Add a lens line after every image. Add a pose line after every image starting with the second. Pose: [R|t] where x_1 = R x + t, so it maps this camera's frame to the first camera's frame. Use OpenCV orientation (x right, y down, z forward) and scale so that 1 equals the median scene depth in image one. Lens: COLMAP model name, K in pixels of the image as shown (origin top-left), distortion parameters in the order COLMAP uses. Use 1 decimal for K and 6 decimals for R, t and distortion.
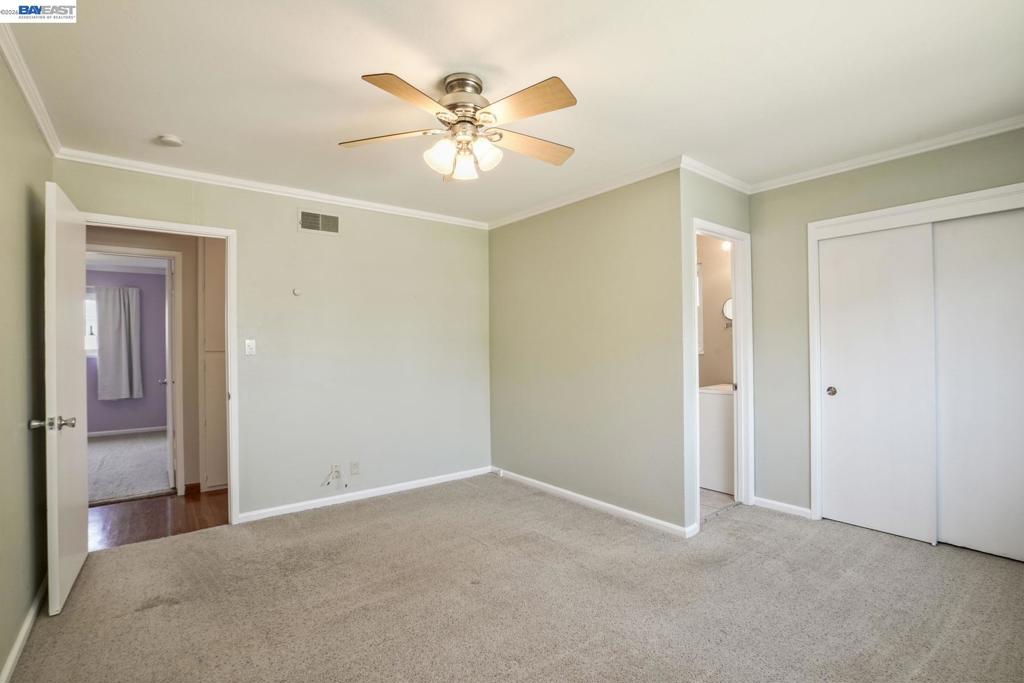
lens RADIAL K [[475.3, 0, 511.6], [0, 475.3, 346.2], [0, 0, 1]] dist [-0.059335, 0.020563]
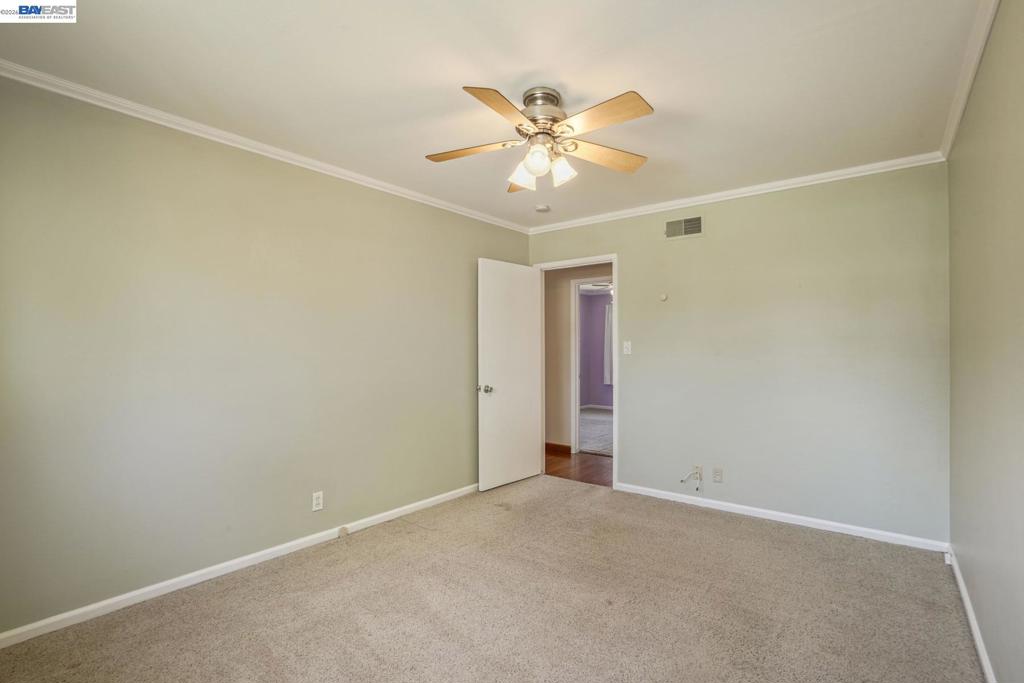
lens RADIAL K [[475.3, 0, 511.6], [0, 475.3, 346.2], [0, 0, 1]] dist [-0.059335, 0.020563]
pose [[0.212505, 0.001525, -0.977159, 0.546106], [-0.001585, 0.999998, 0.001216, -0.002668], [0.977159, 0.001290, 0.212507, 0.428455]]
